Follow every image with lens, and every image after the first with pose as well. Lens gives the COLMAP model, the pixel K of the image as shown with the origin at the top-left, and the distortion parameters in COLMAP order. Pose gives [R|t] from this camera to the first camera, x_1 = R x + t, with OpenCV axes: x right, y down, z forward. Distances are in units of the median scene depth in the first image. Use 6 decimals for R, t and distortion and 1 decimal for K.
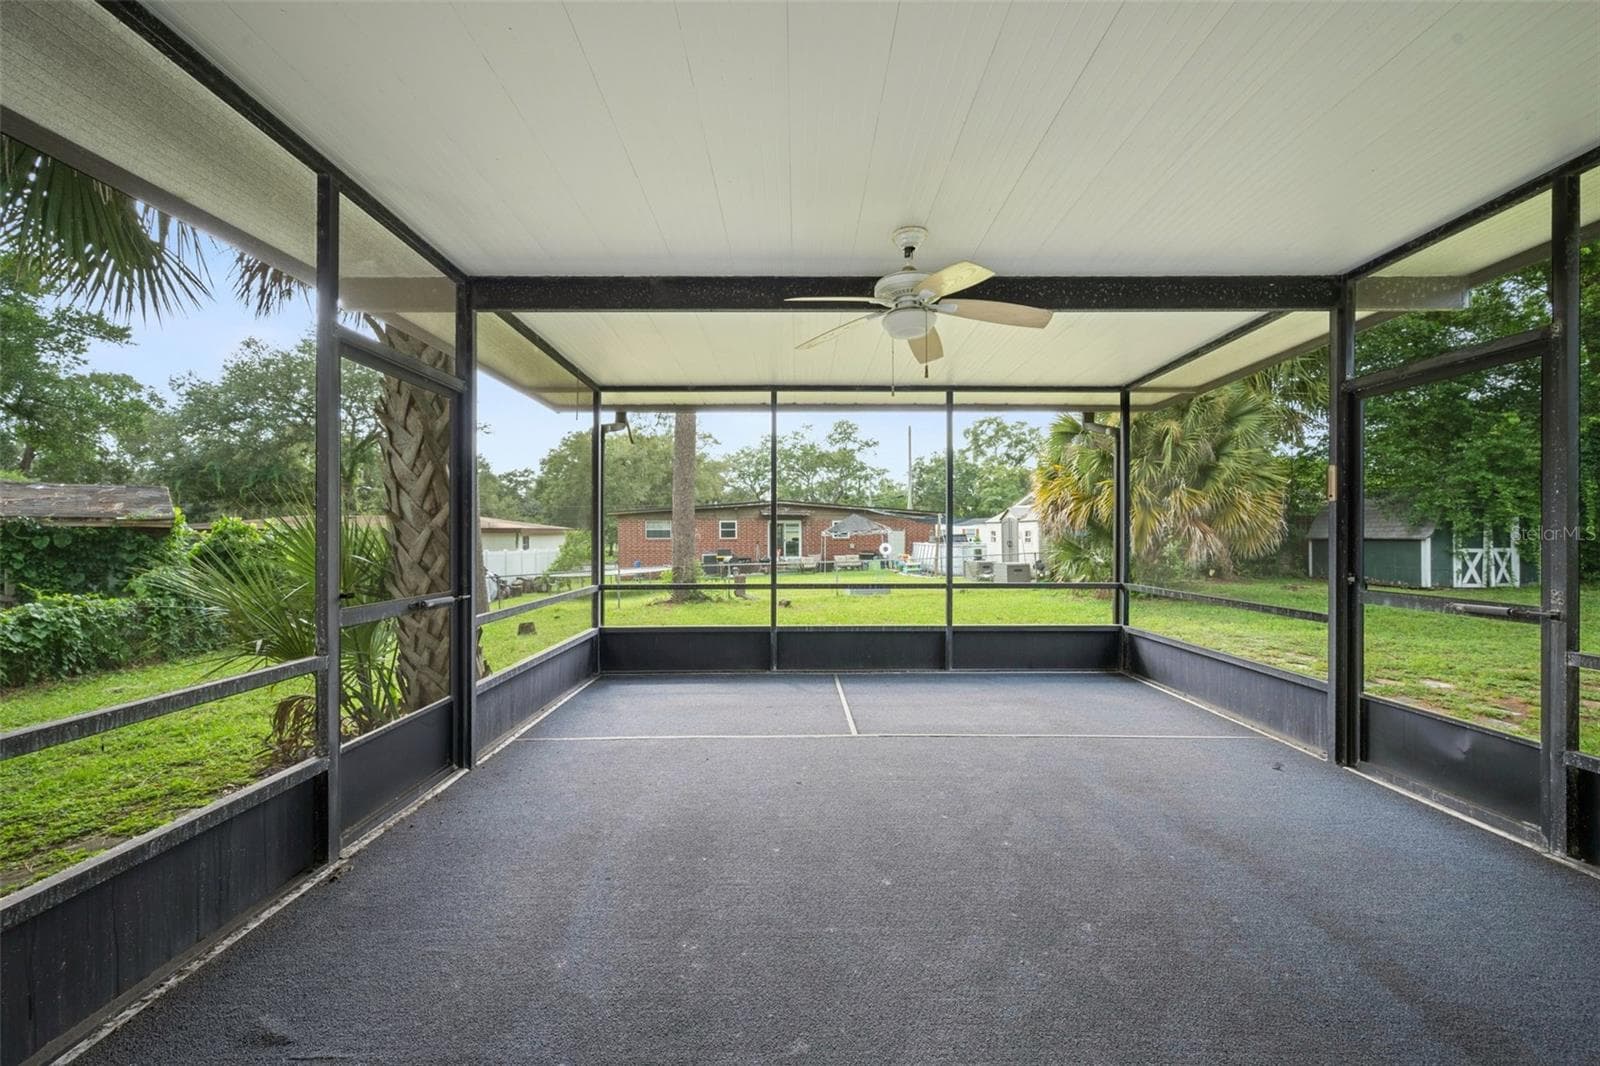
lens RADIAL K [[626.3, 0, 800.0], [0, 626.3, 533.0], [0, 0, 1]] dist [0.000388, 0.000020]
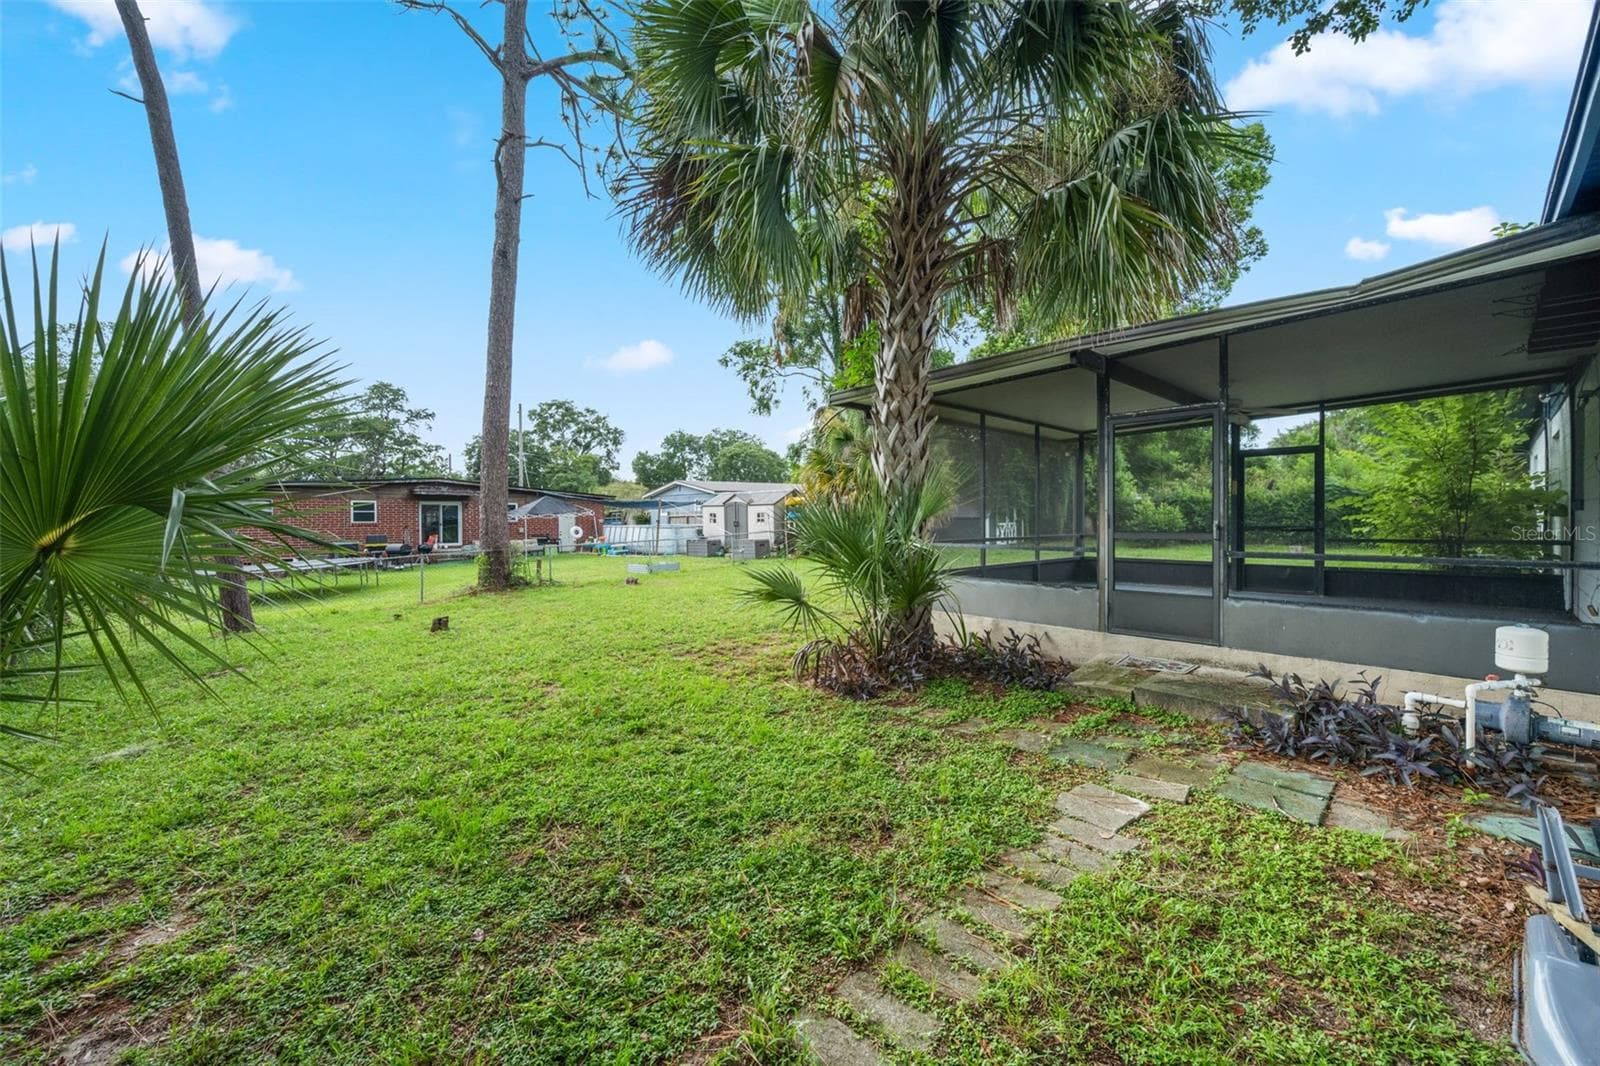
lens RADIAL K [[629.1, 0, 796.7], [0, 629.1, 522.9], [0, 0, 1]] dist [0.001900, 0.000239]
pose [[0.738724, -0.006408, 0.673978, -0.589241], [0.002800, 0.999975, 0.006438, 0.012187], [-0.674002, -0.002869, 0.738724, 0.064956]]
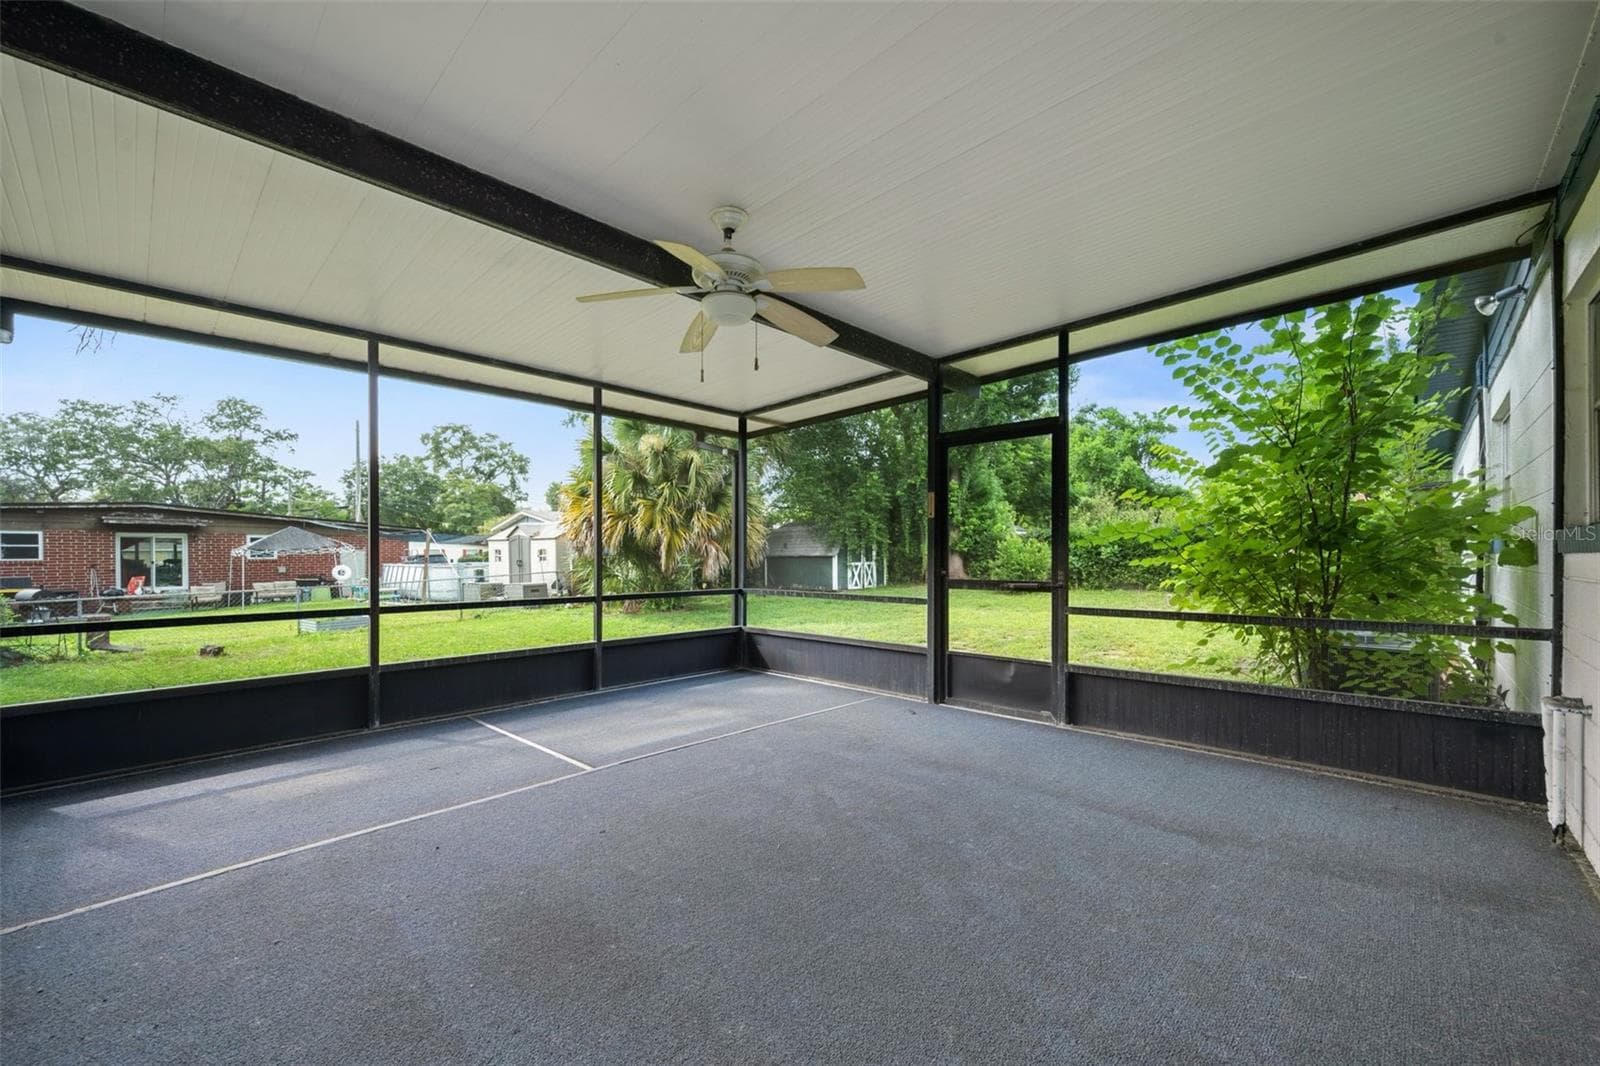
lens RADIAL K [[640.5, 0, 805.5], [0, 640.5, 560.7], [0, 0, 1]] dist [0.001352, -0.000178]
pose [[0.689320, -0.005861, 0.724433, -0.096234], [-0.000415, 0.999964, 0.008484, 0.008167], [-0.724457, -0.006149, 0.689293, 0.052135]]
